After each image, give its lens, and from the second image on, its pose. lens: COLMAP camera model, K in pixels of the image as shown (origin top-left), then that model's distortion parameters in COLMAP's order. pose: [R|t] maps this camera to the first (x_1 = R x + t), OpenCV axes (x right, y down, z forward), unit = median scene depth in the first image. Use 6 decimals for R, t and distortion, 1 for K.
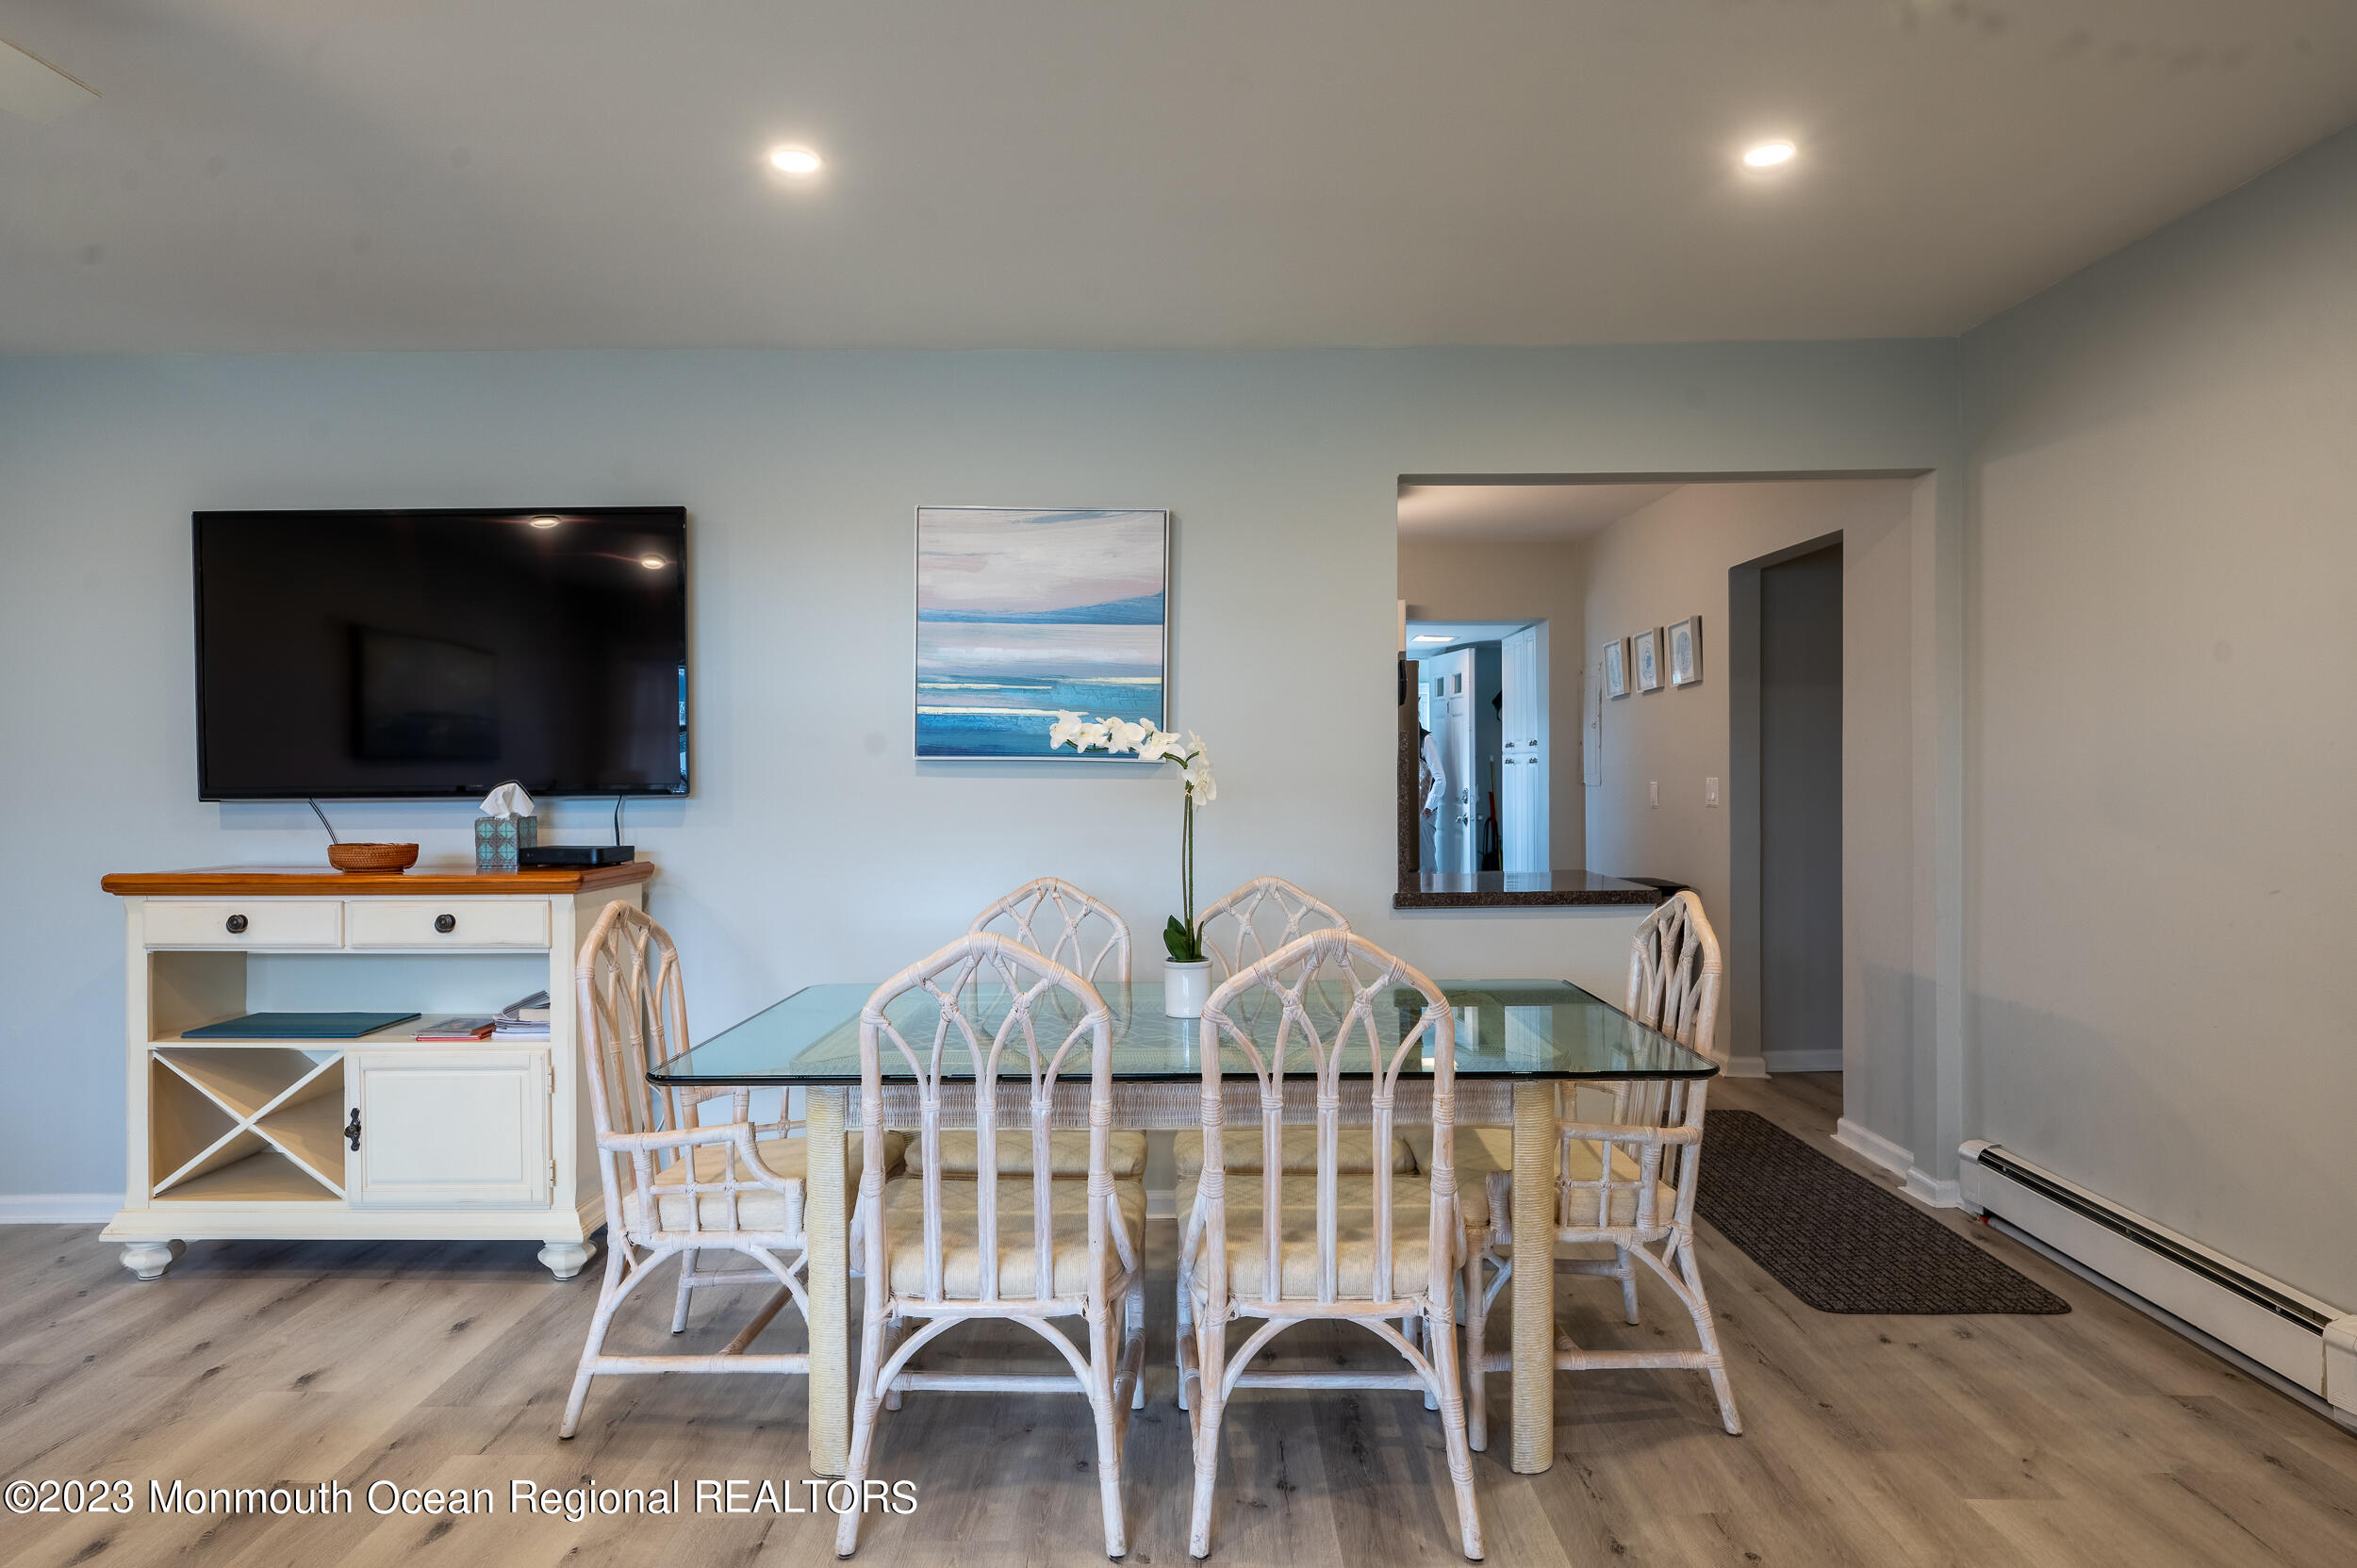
lens RADIAL K [[1365.5, 0, 1182.3], [0, 1365.5, 778.8], [0, 0, 1]] dist [-0.004038, -0.001328]
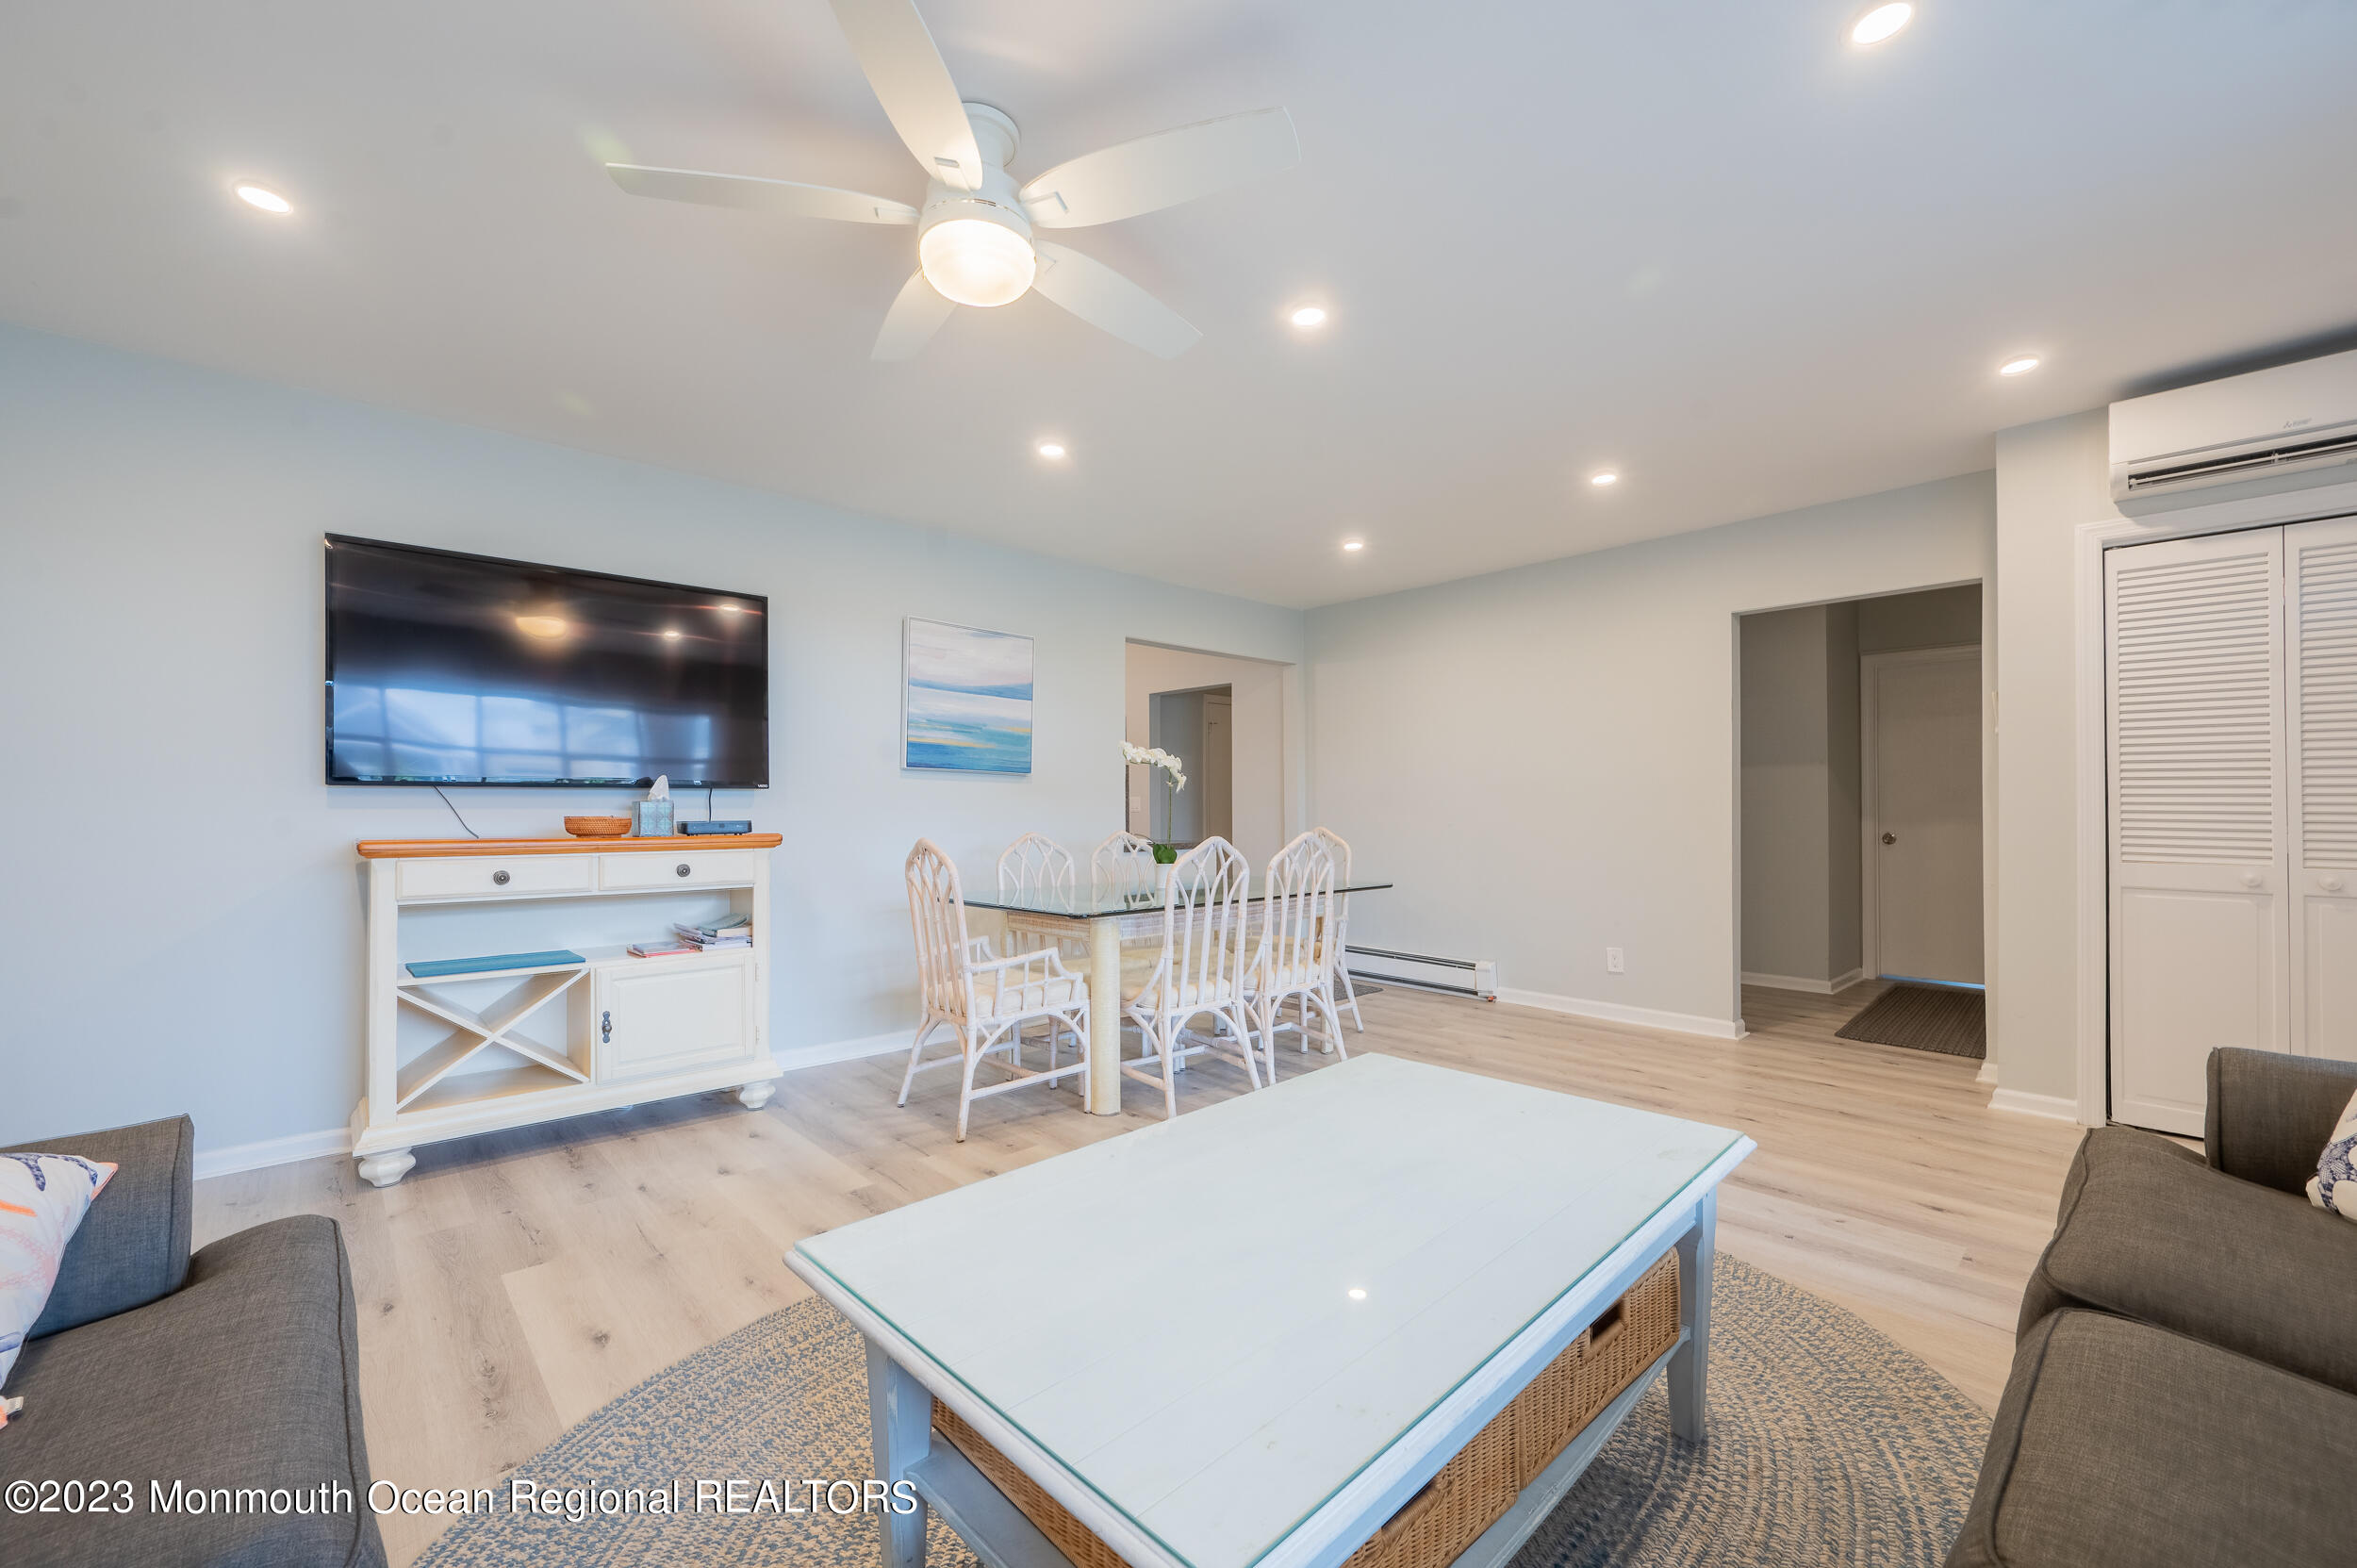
lens RADIAL K [[928.1, 0, 1179.1], [0, 928.1, 800.4], [0, 0, 1]] dist [0.000587, 0.000067]
pose [[0.735194, 0.010096, 0.677782, -0.804490], [0.003918, 0.999809, -0.019143, 0.053161], [-0.677846, 0.016729, 0.735014, -0.060692]]
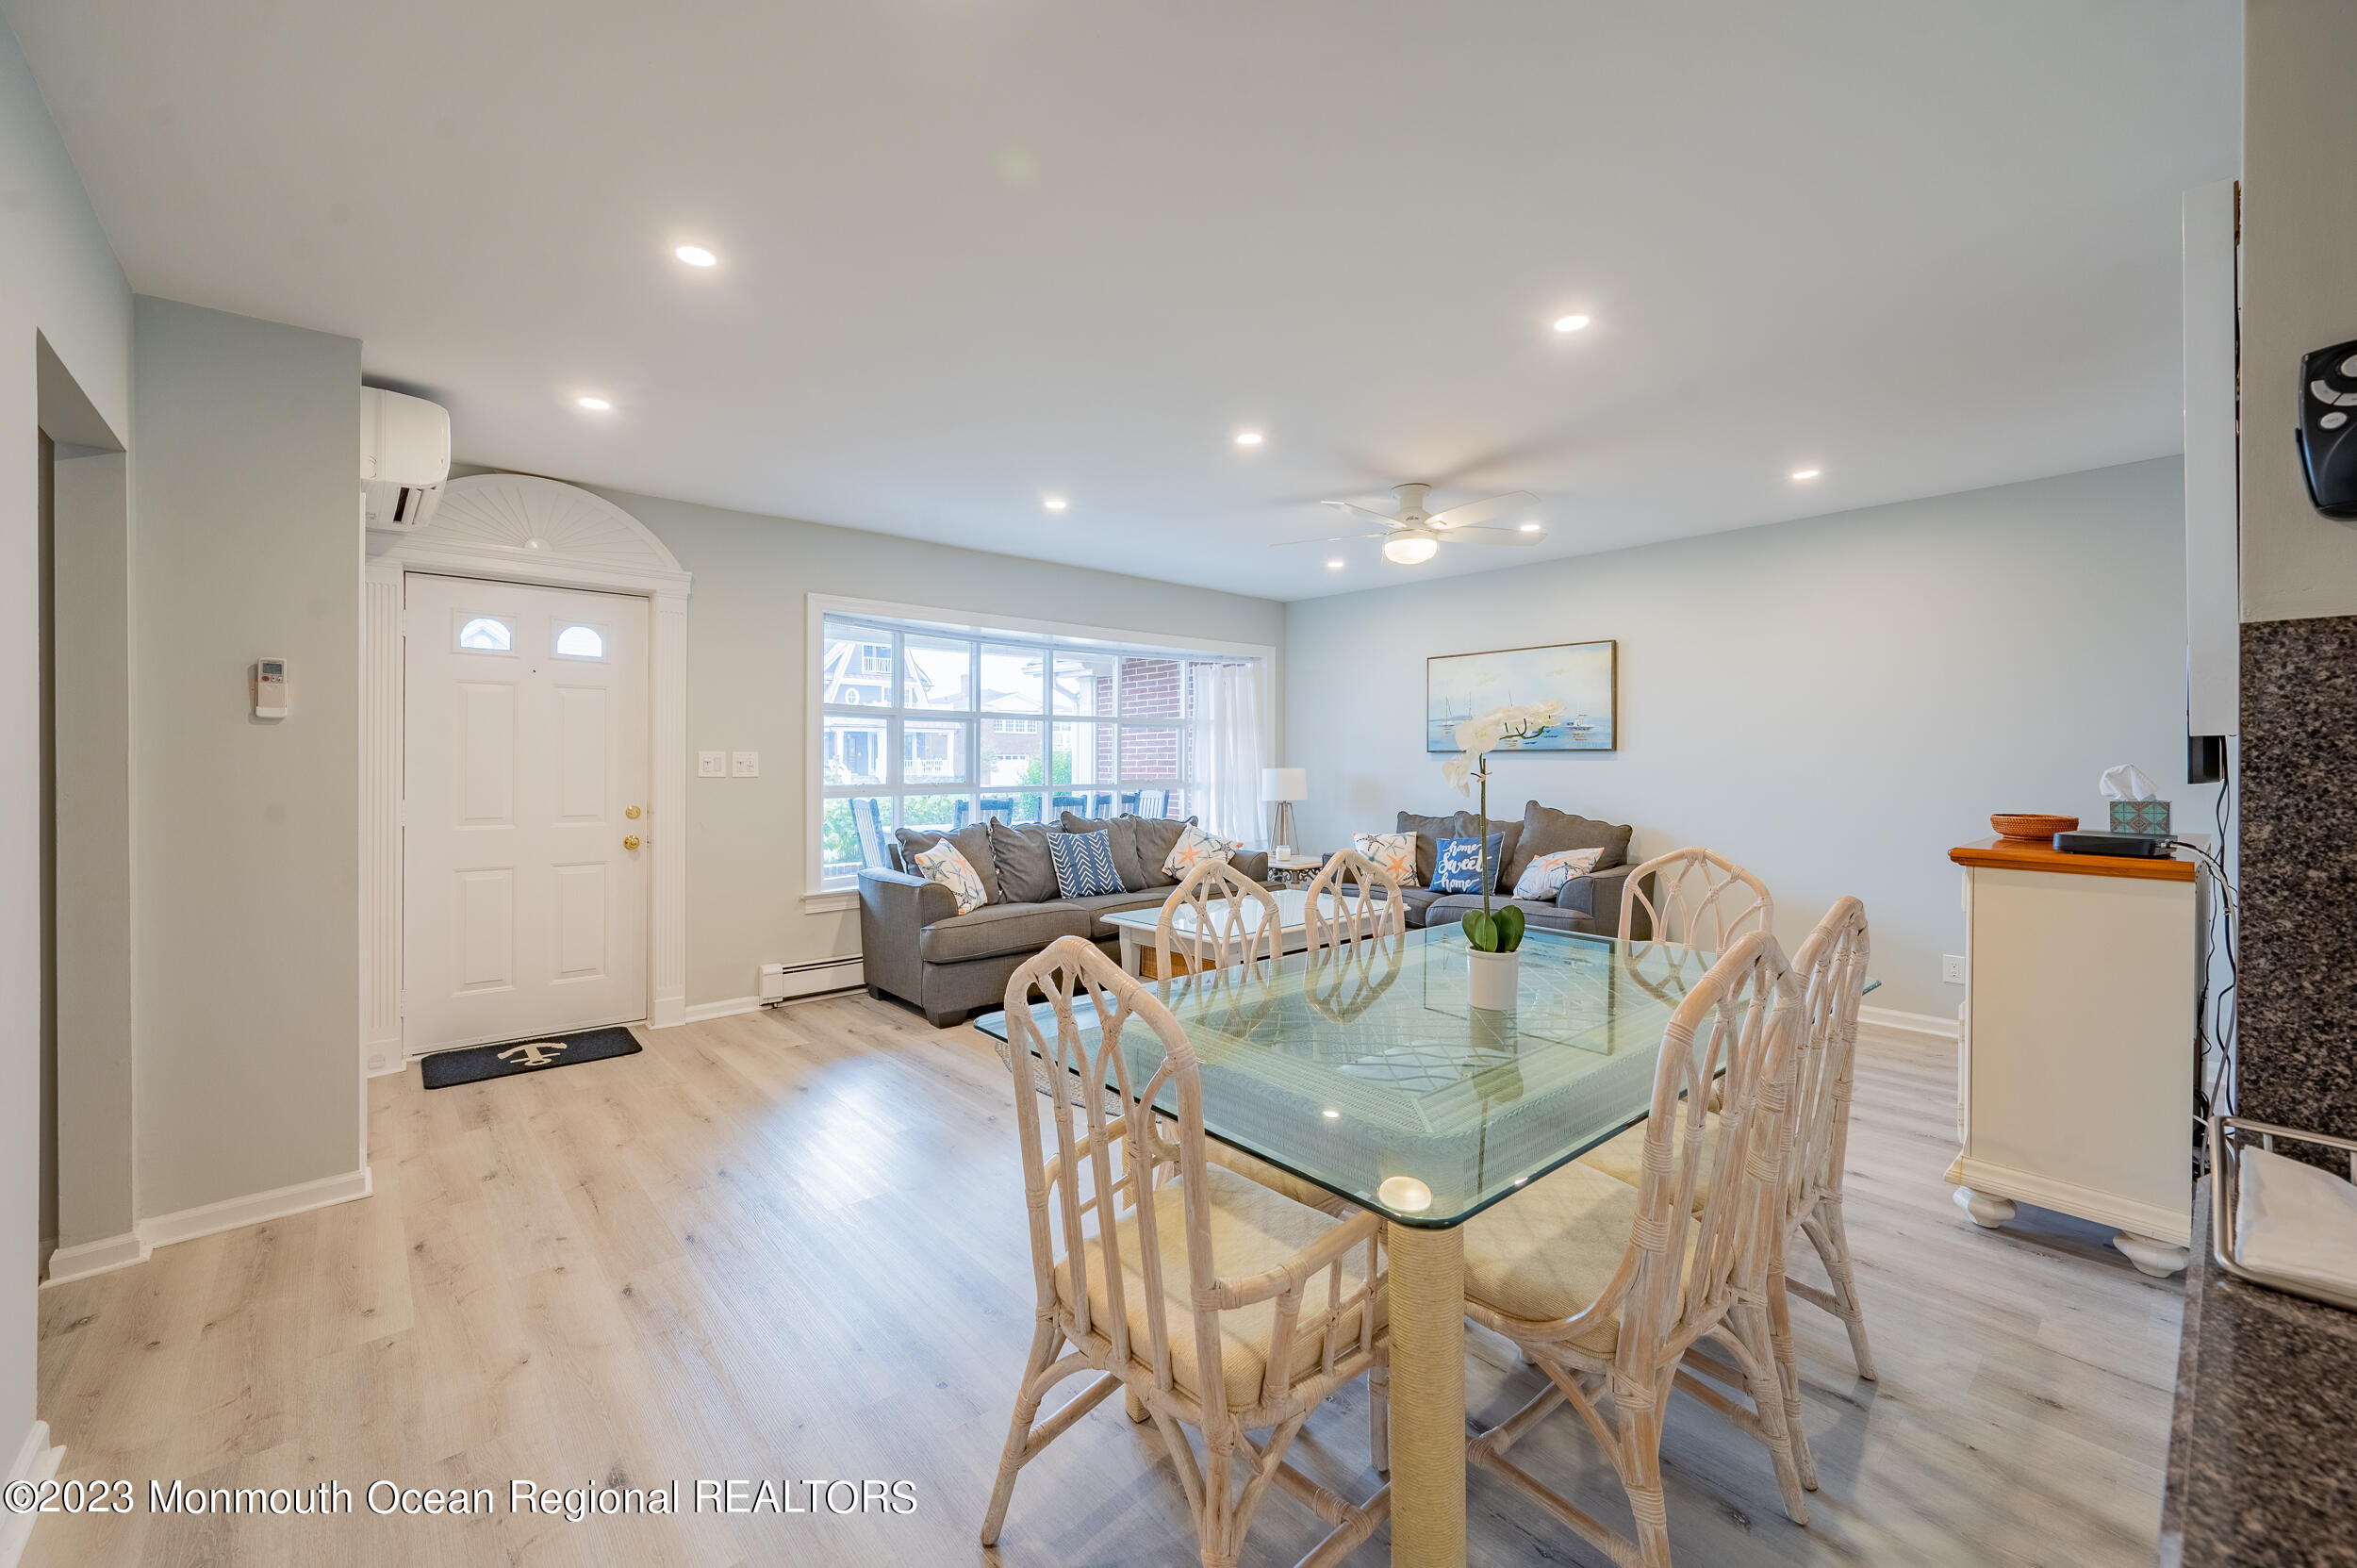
lens RADIAL K [[940.3, 0, 1154.3], [0, 940.3, 765.3], [0, 0, 1]] dist [-0.001813, -0.000189]
pose [[-0.764292, 0.011913, -0.644760, 0.524558], [0.000952, 0.999849, 0.017346, -0.009588], [0.644869, 0.012644, -0.764188, 1.128190]]
